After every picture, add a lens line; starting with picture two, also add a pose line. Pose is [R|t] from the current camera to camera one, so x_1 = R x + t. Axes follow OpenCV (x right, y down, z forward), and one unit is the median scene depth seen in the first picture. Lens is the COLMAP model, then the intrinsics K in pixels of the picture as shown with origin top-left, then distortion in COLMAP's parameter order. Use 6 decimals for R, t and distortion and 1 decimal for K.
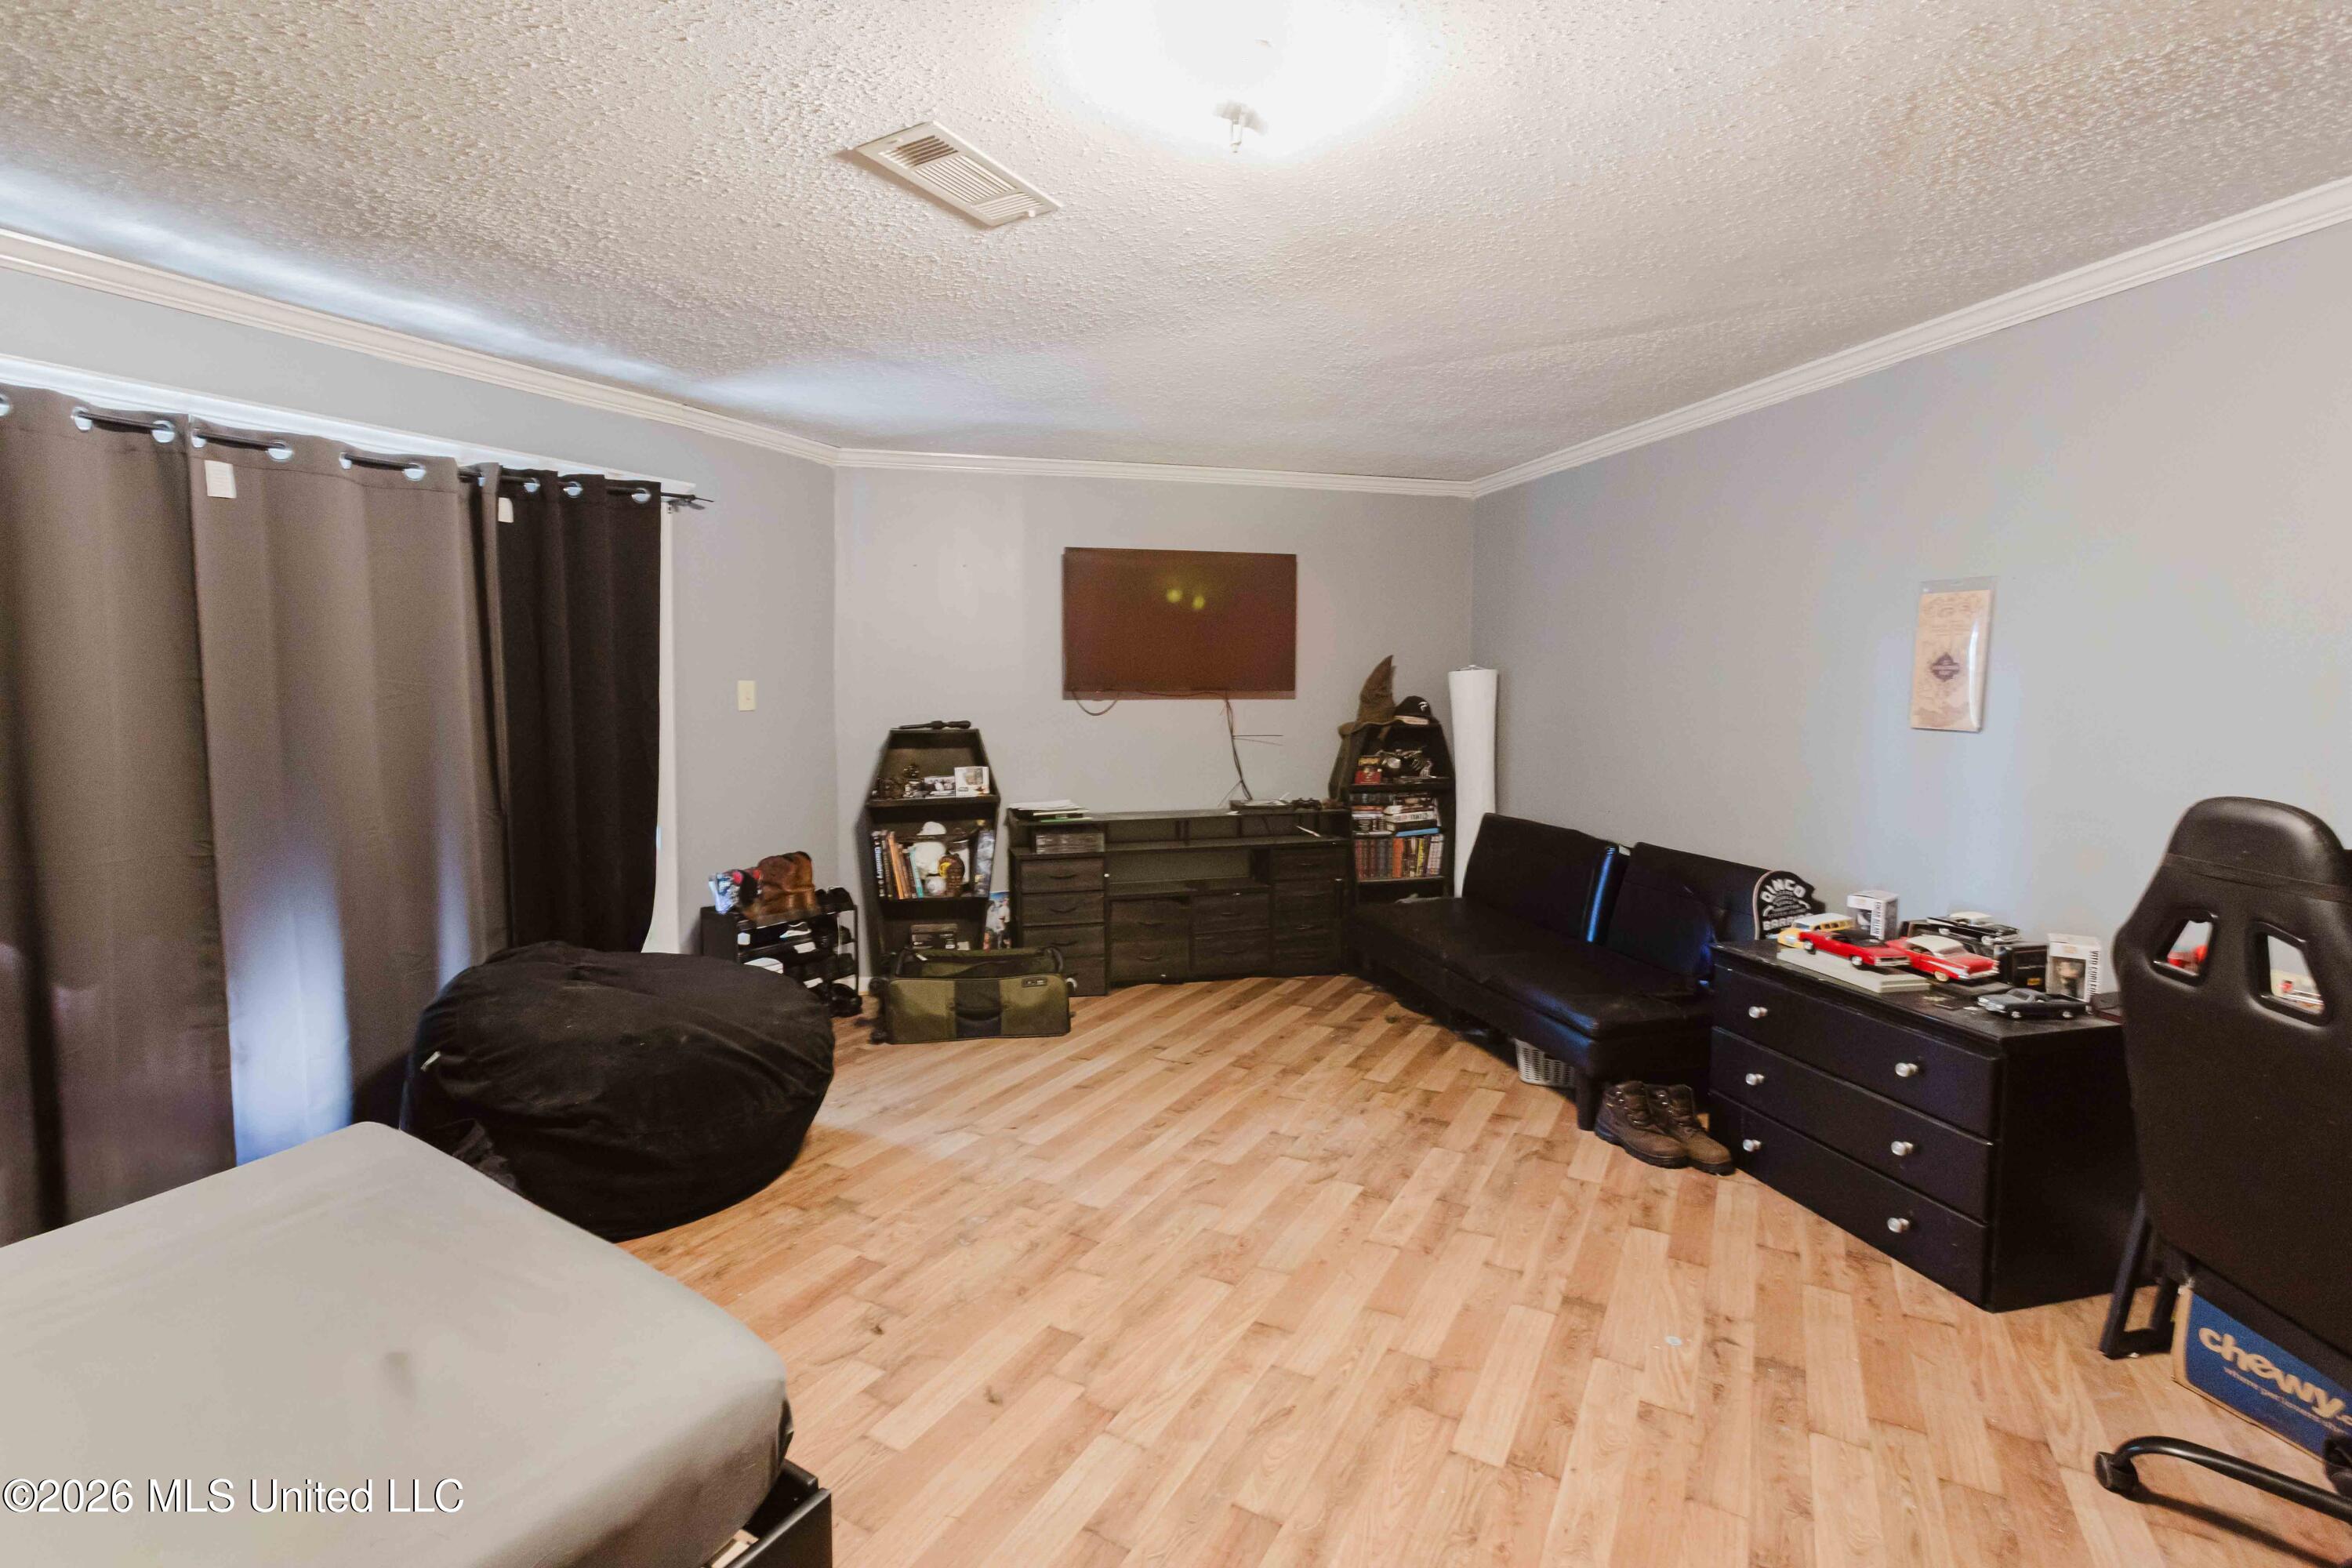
lens RADIAL K [[1072.6, 0, 1173.3], [0, 1072.6, 780.6], [0, 0, 1]] dist [-0.000474, 0.000021]
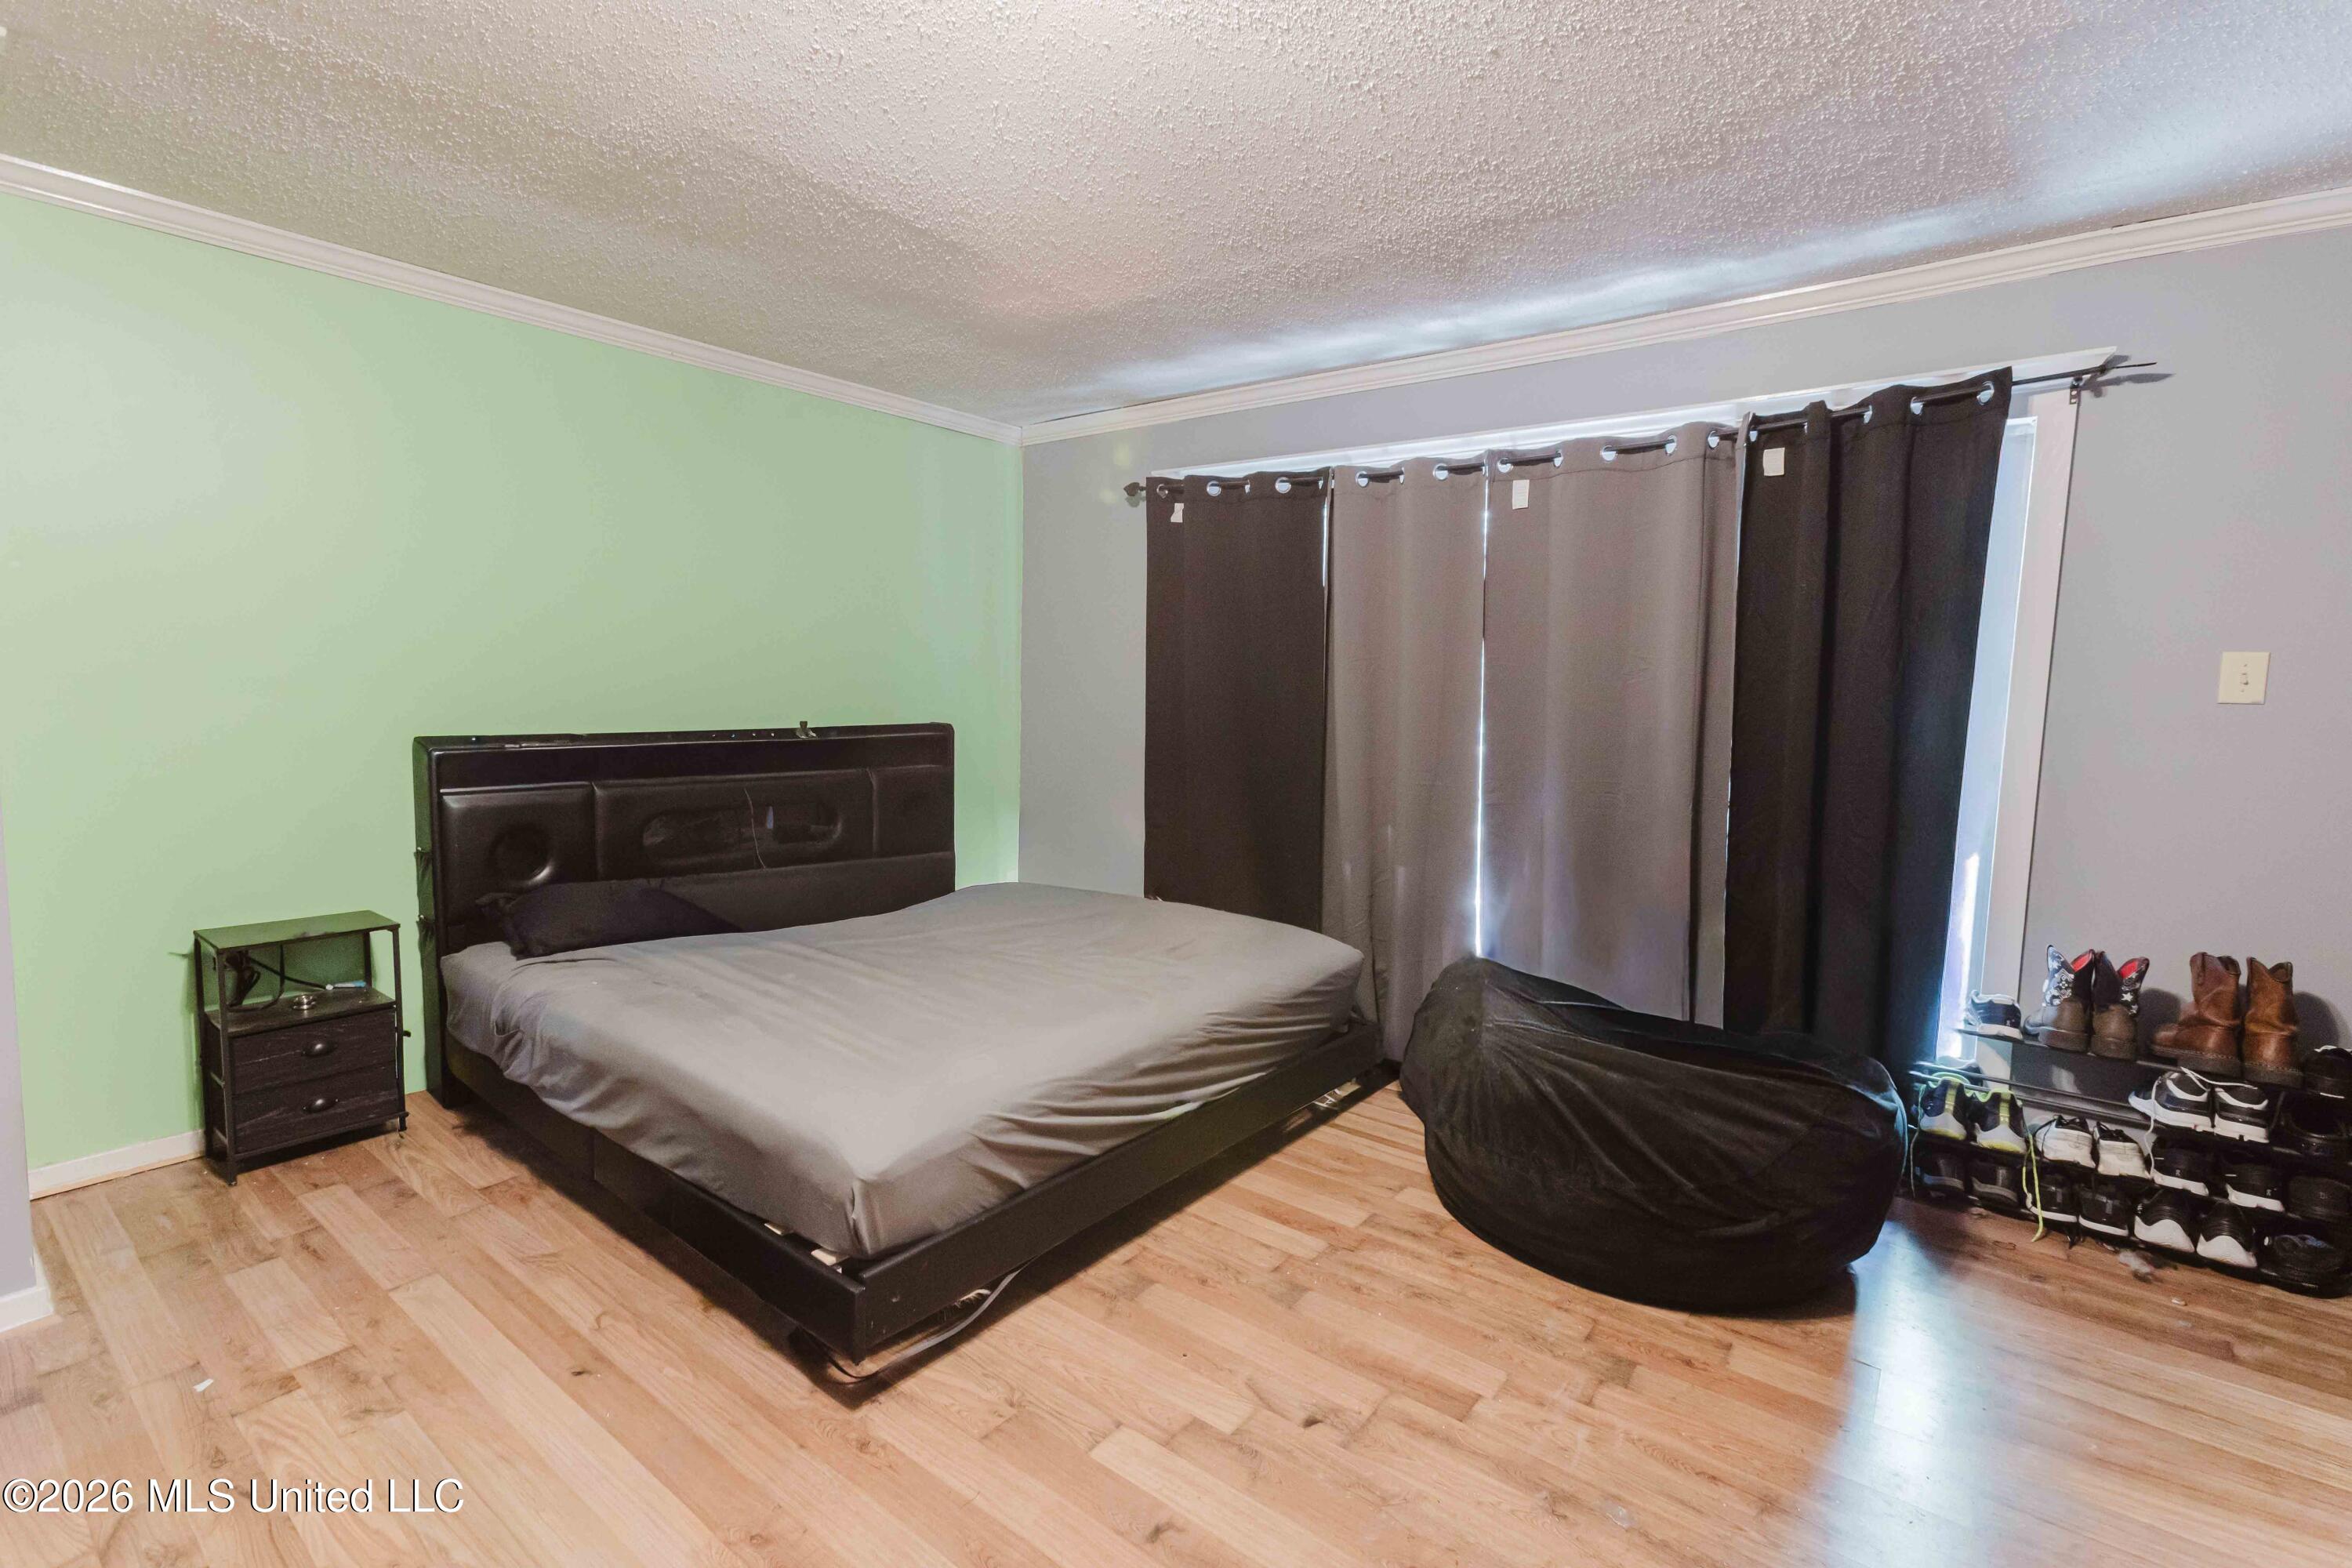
lens RADIAL K [[1072.6, 0, 1174.6], [0, 1072.6, 776.2], [0, 0, 1]] dist [-0.000474, 0.000021]
pose [[-0.151913, 0.080979, -0.985071, 0.404642], [-0.102934, 0.989923, 0.097252, -0.033490], [0.983019, 0.116172, -0.142046, 0.769963]]
